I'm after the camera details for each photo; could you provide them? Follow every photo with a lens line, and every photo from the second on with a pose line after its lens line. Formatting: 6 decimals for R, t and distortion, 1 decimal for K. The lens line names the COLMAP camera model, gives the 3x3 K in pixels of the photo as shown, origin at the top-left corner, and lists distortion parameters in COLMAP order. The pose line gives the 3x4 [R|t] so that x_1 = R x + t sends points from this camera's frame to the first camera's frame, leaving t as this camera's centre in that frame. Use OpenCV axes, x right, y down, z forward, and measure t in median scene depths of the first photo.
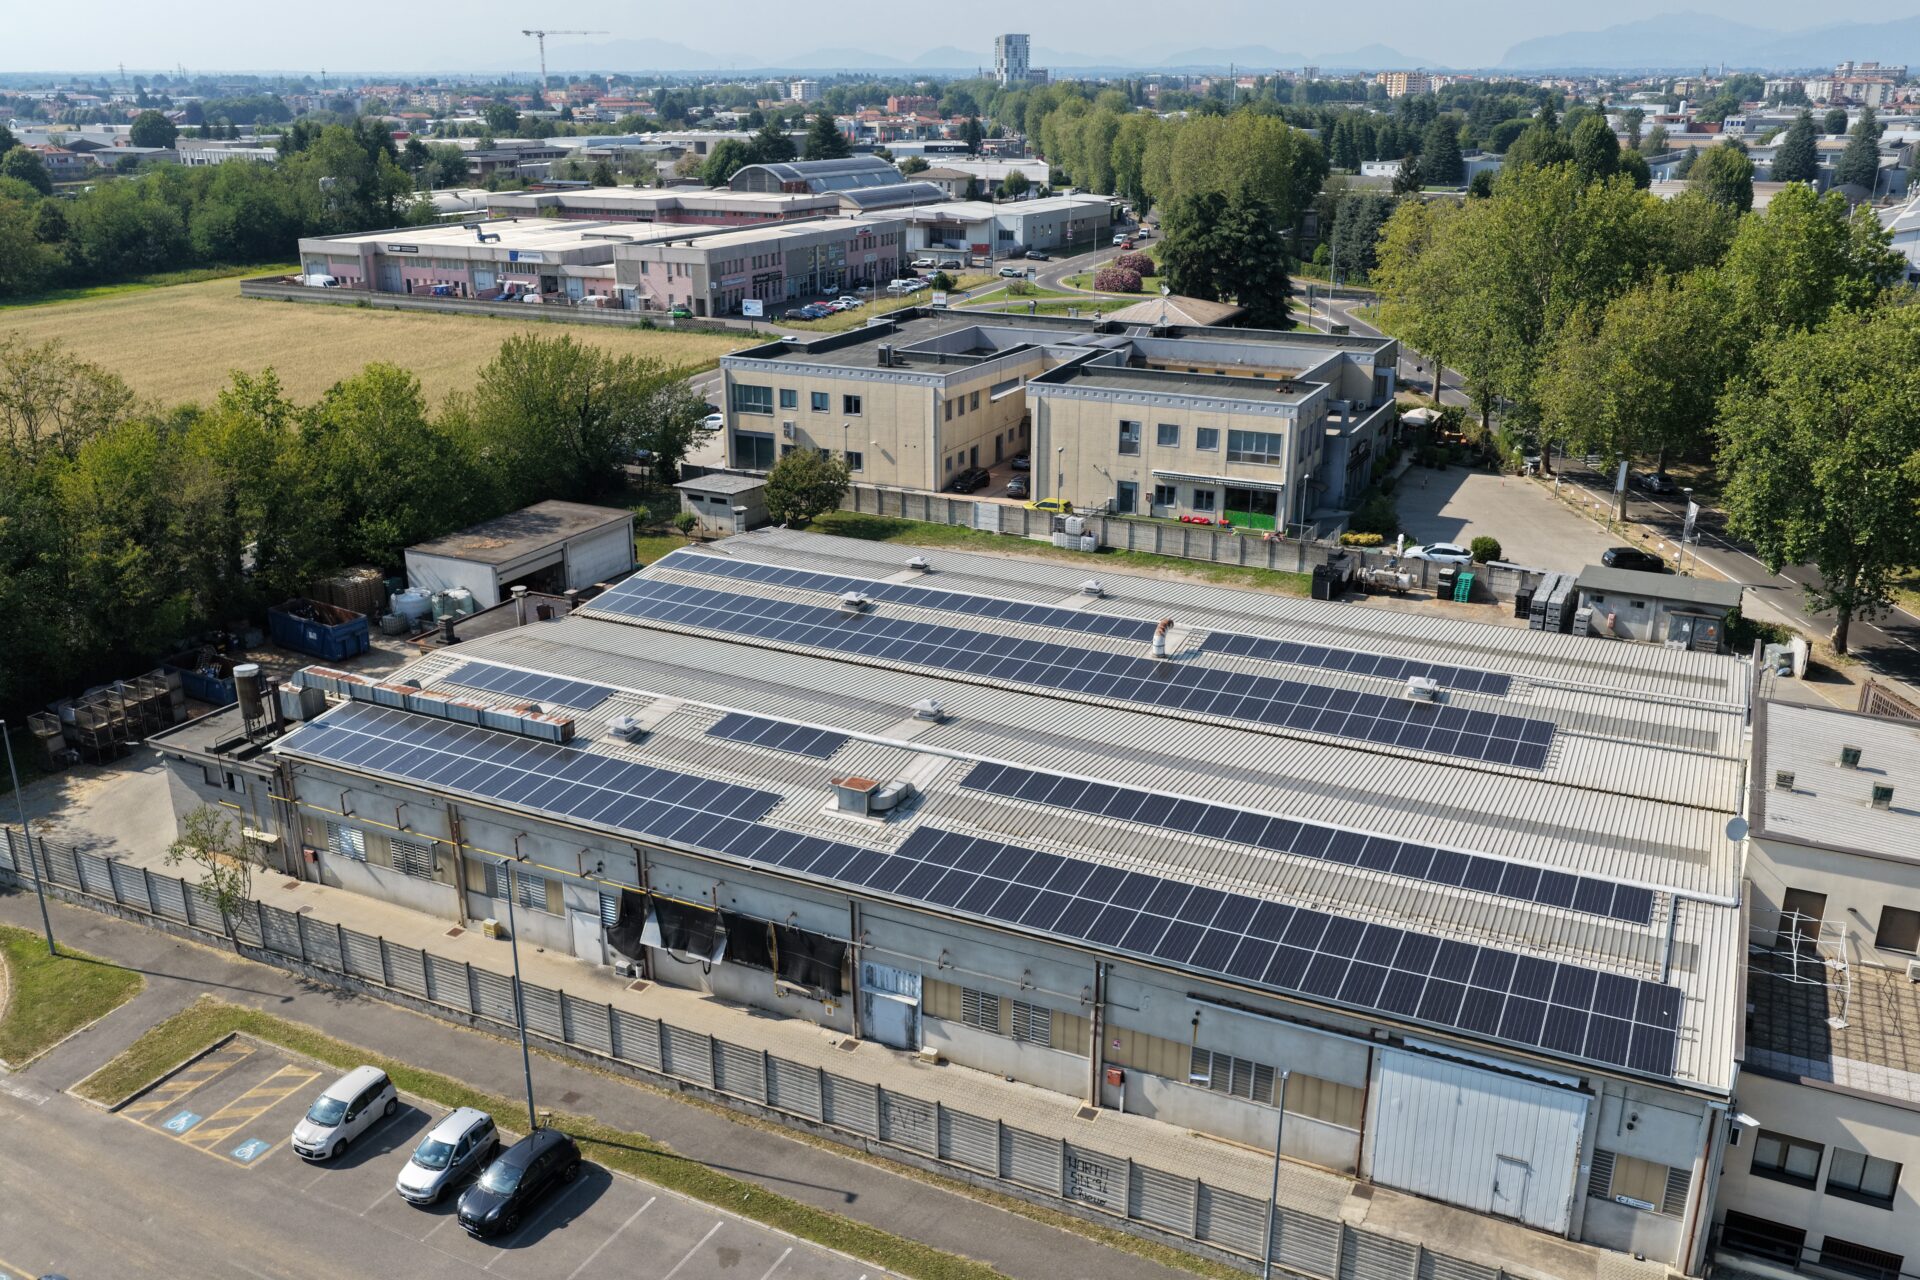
lens RADIAL K [[1596.2, 0, 960.0], [0, 1596.2, 640.0], [0, 0, 1]] dist [-0.011005, 0.024650]
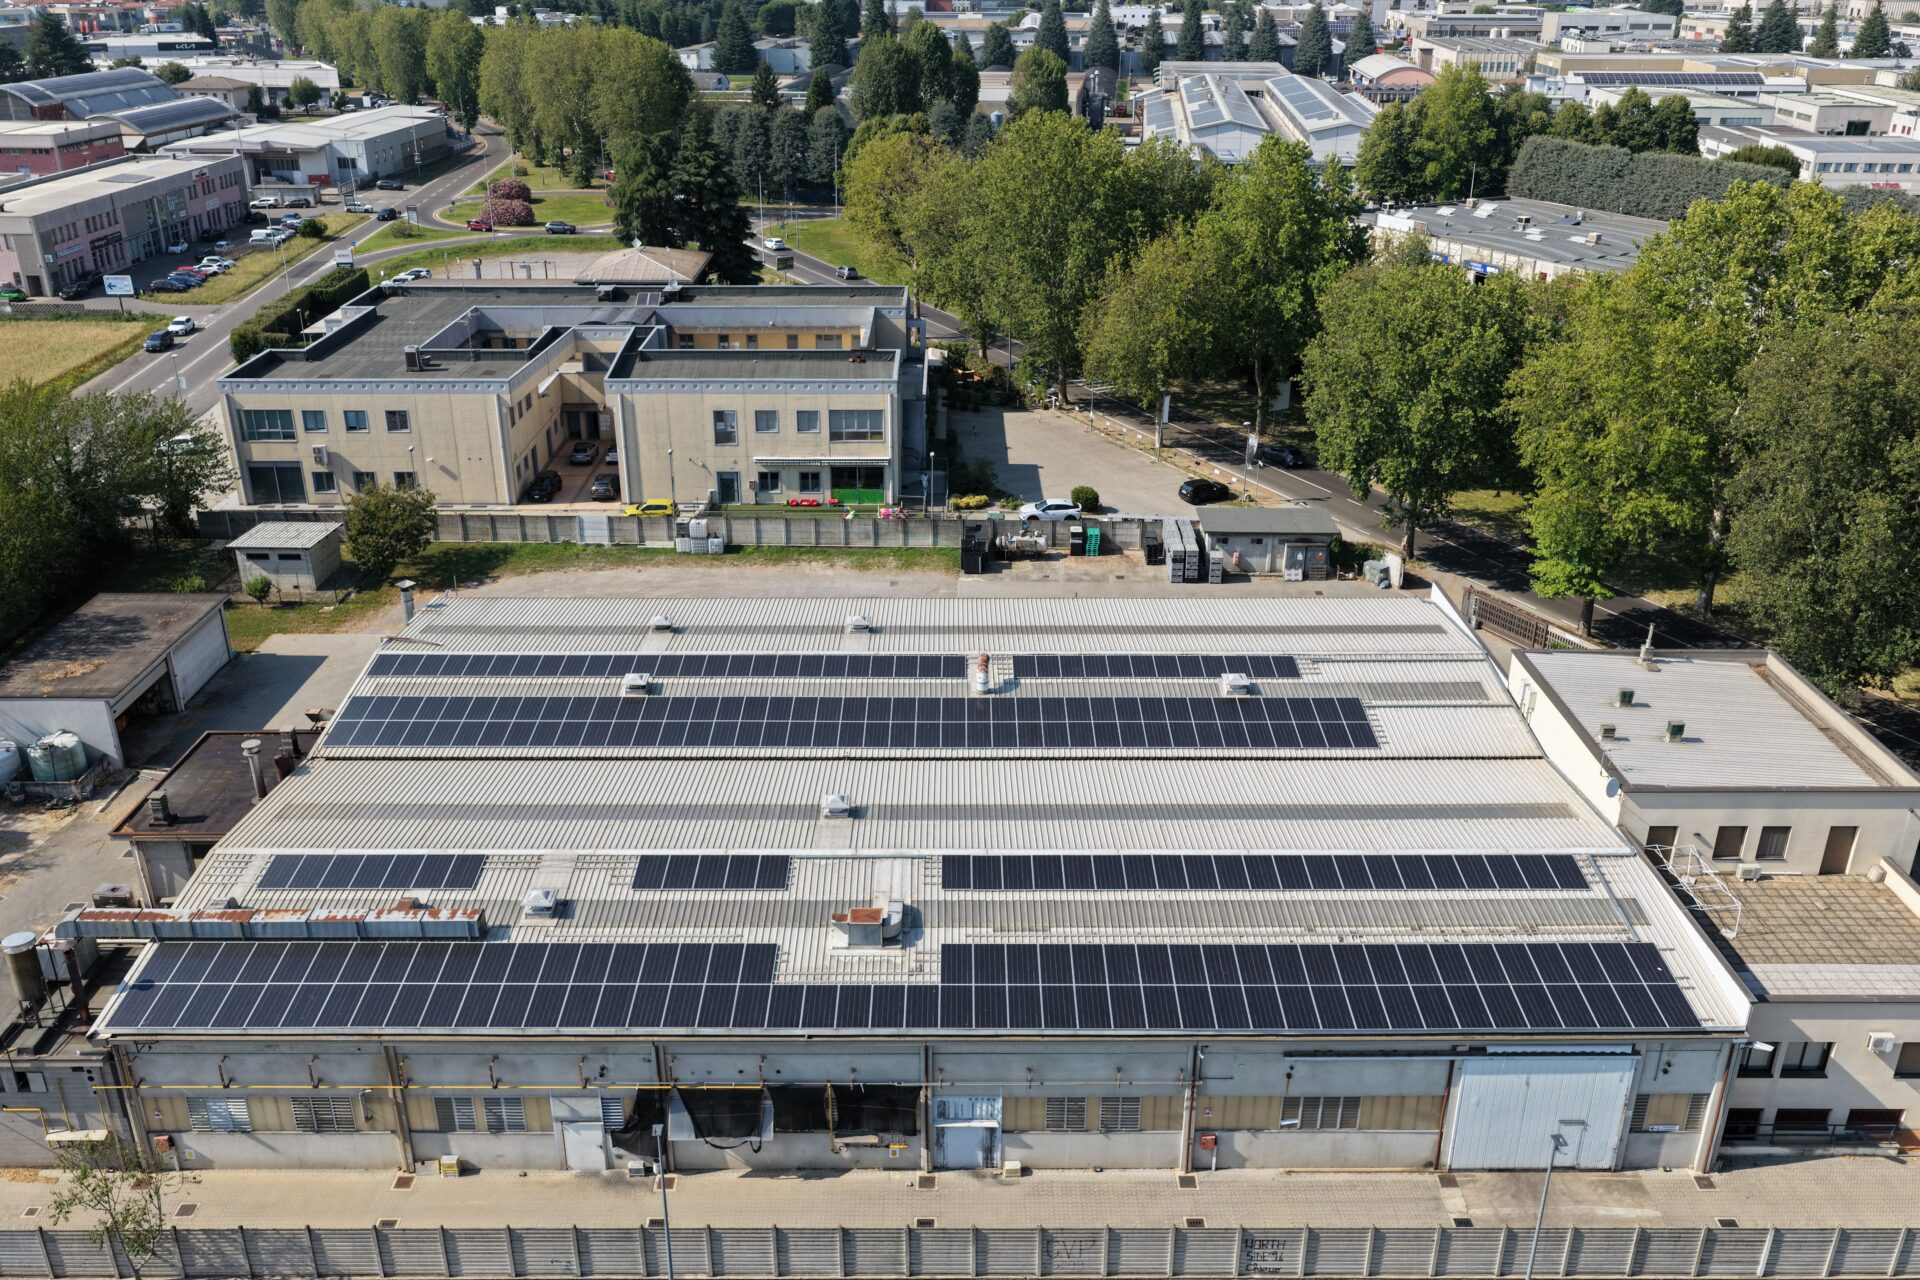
lens RADIAL K [[1596.2, 0, 960.0], [0, 1596.2, 640.0], [0, 0, 1]] dist [-0.011005, 0.024650]
pose [[0.897546, -0.174134, 0.405079, -0.232316], [0.143264, 0.984037, 0.105579, -0.104006], [-0.416998, -0.036729, 0.908165, 0.066935]]
